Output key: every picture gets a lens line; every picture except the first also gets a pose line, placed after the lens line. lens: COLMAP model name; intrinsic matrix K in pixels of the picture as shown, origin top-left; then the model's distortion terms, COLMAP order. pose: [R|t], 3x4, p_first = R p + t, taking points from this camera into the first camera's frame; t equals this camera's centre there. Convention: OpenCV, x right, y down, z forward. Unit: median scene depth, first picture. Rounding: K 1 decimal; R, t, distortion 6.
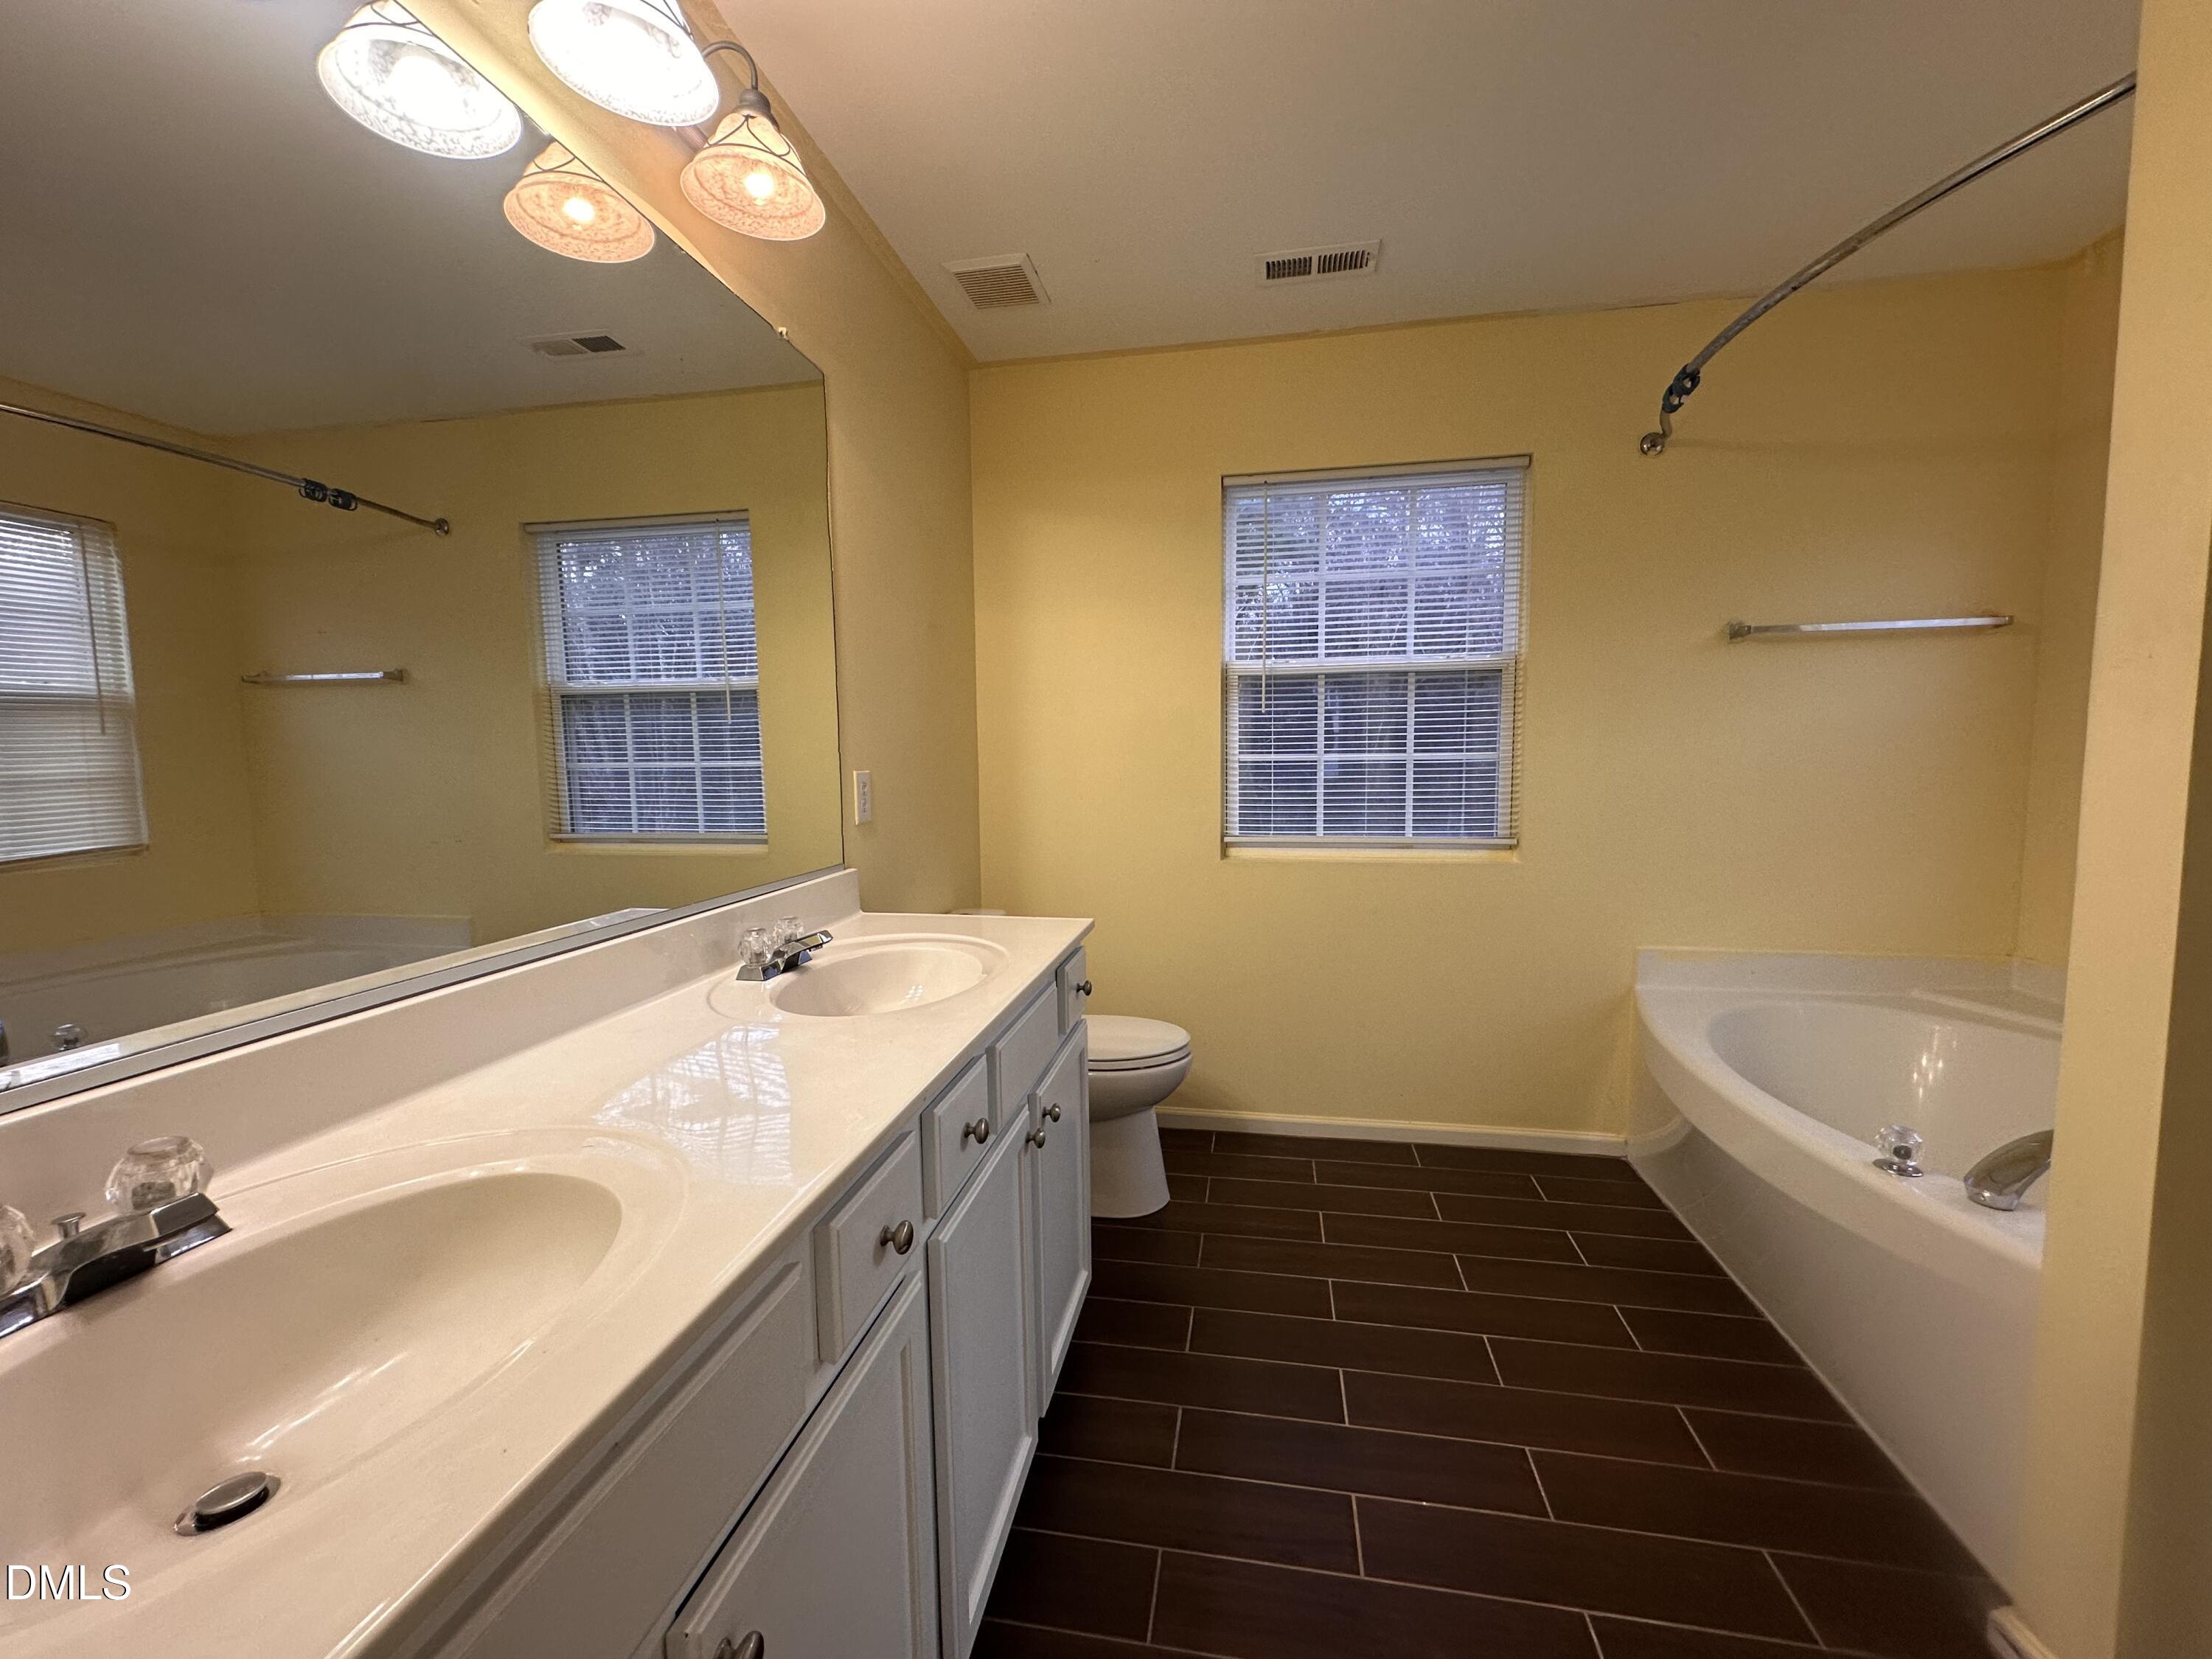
lens RADIAL K [[883.9, 0, 1106.4], [0, 883.9, 834.4], [0, 0, 1]] dist [-0.003374, -0.000453]
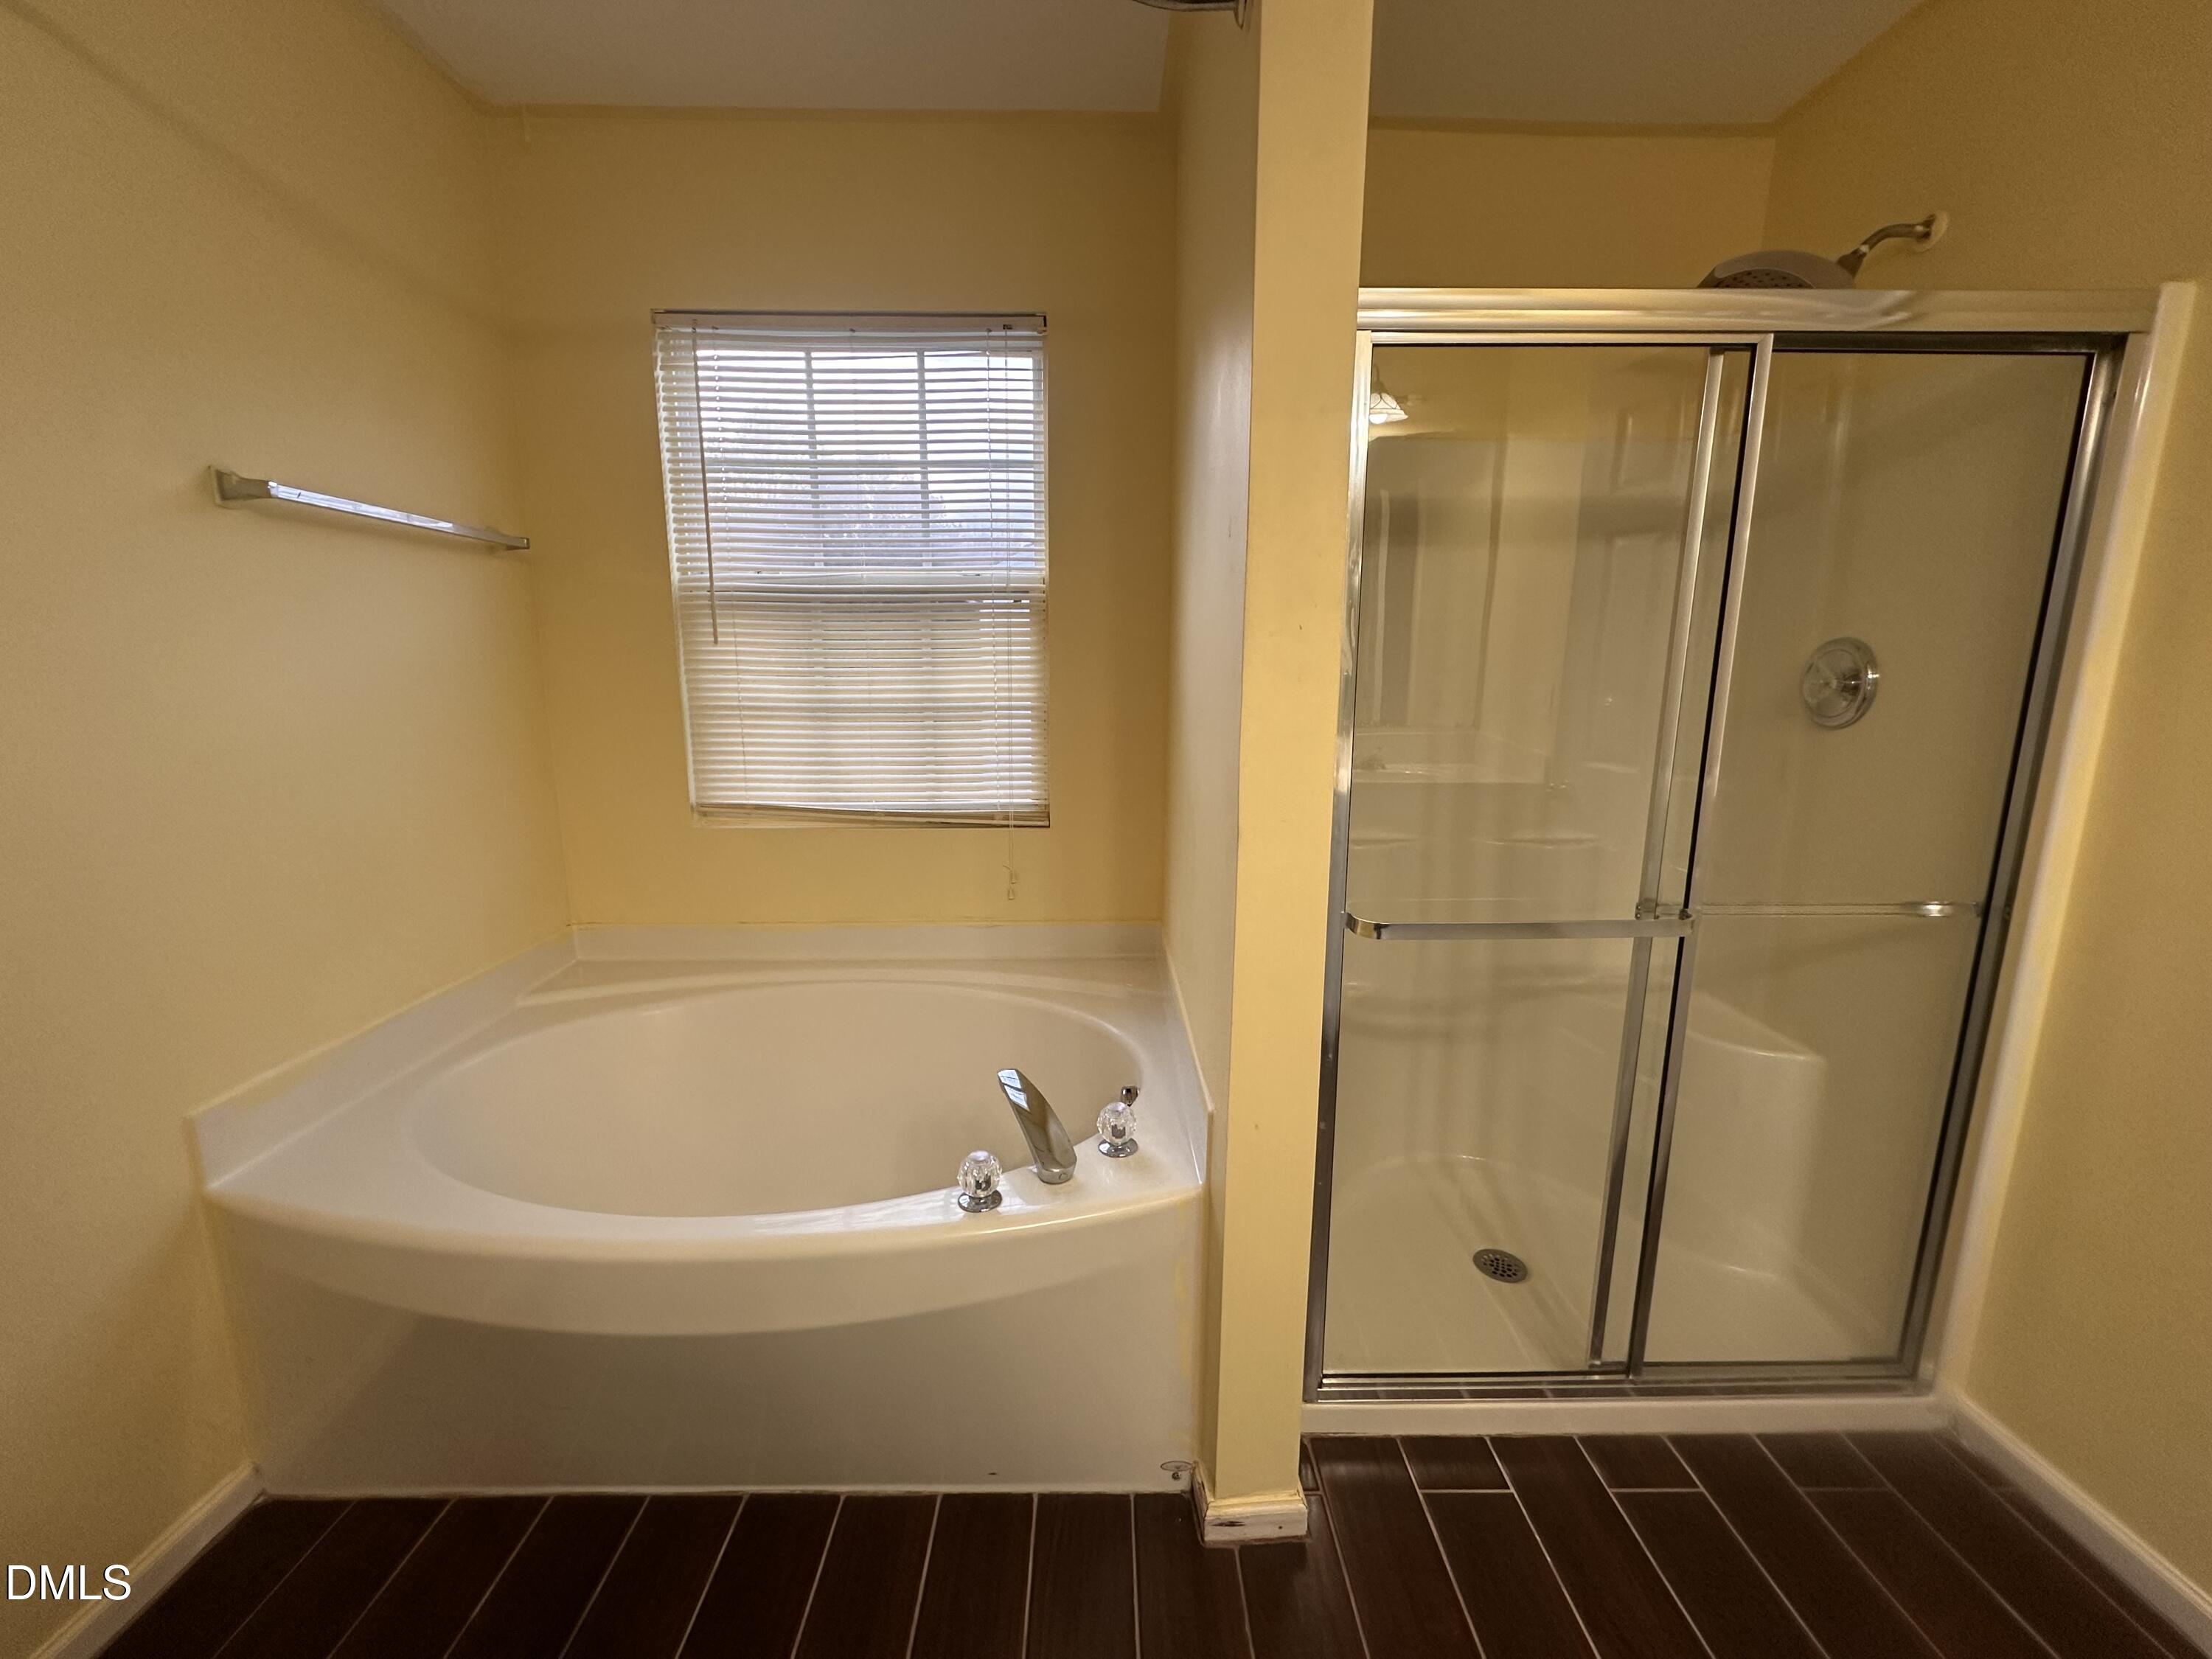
lens RADIAL K [[883.9, 0, 1109.3], [0, 883.9, 828.7], [0, 0, 1]] dist [-0.003374, -0.000453]
pose [[-0.190765, -0.164962, 0.967676, 0.057778], [0.085959, 0.979185, 0.183869, -0.079651], [-0.977865, 0.118256, -0.172614, 0.601069]]
